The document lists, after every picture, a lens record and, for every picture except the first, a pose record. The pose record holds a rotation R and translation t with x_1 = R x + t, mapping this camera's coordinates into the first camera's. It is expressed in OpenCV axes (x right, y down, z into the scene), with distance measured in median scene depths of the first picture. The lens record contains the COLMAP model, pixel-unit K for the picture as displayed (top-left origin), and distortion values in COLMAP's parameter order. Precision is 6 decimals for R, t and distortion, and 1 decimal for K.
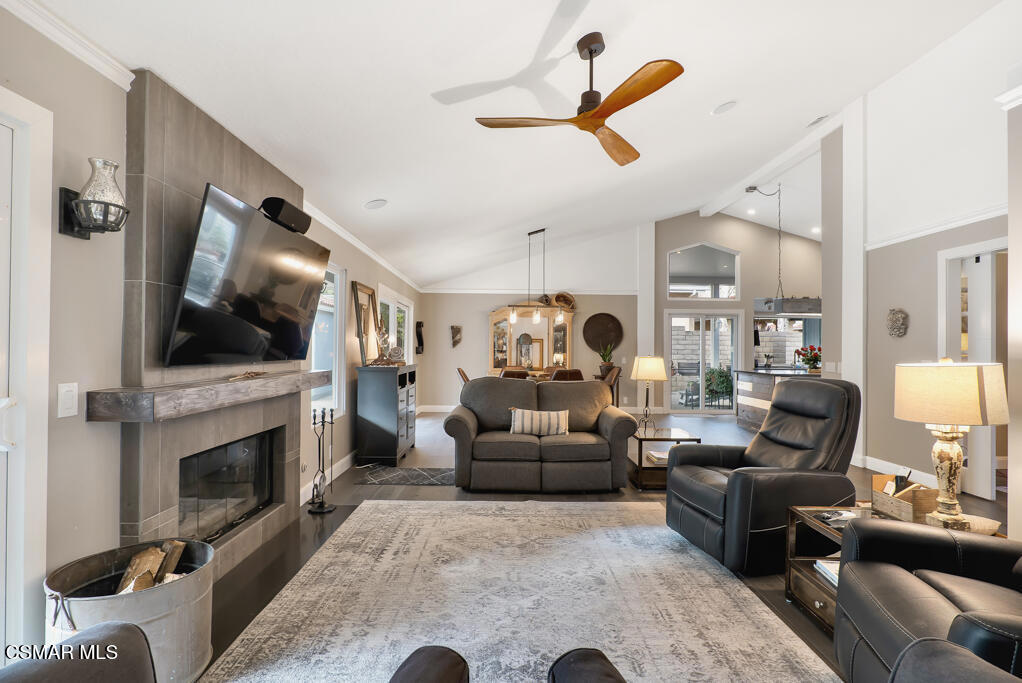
lens RADIAL K [[497.8, 0, 511.0], [0, 497.8, 343.2], [0, 0, 1]] dist [-0.001917, 0.001142]
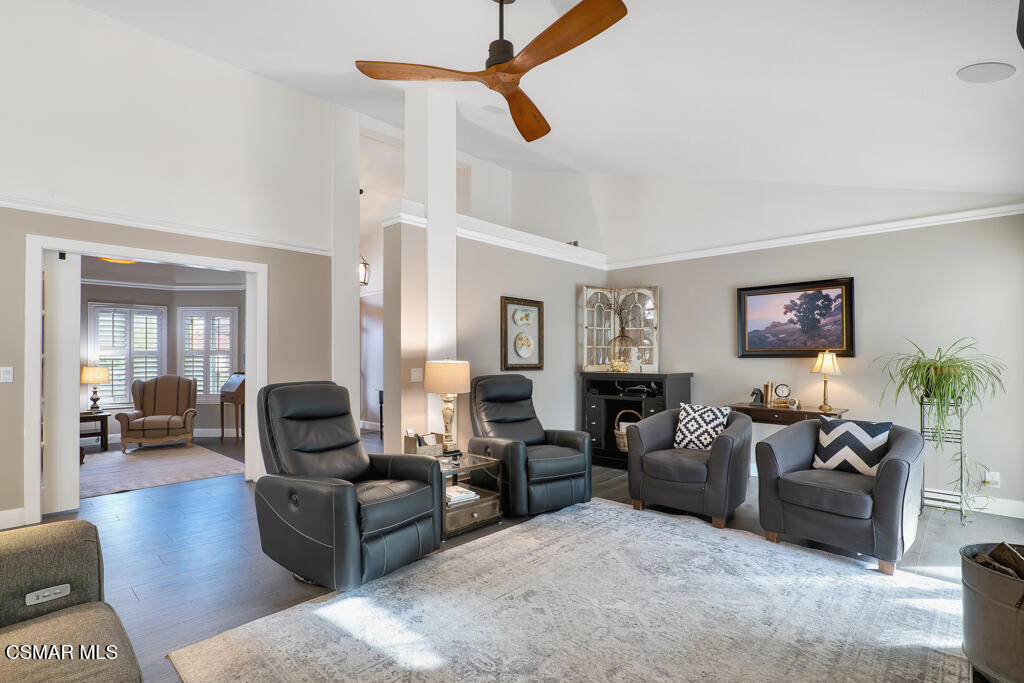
lens RADIAL K [[486.9, 0, 511.4], [0, 486.9, 348.6], [0, 0, 1]] dist [-0.012852, -0.000026]
pose [[-0.717066, 0.009103, 0.696946, -0.519265], [-0.006681, 0.999779, -0.019932, 0.028542], [-0.696974, -0.018949, -0.716846, 1.956158]]
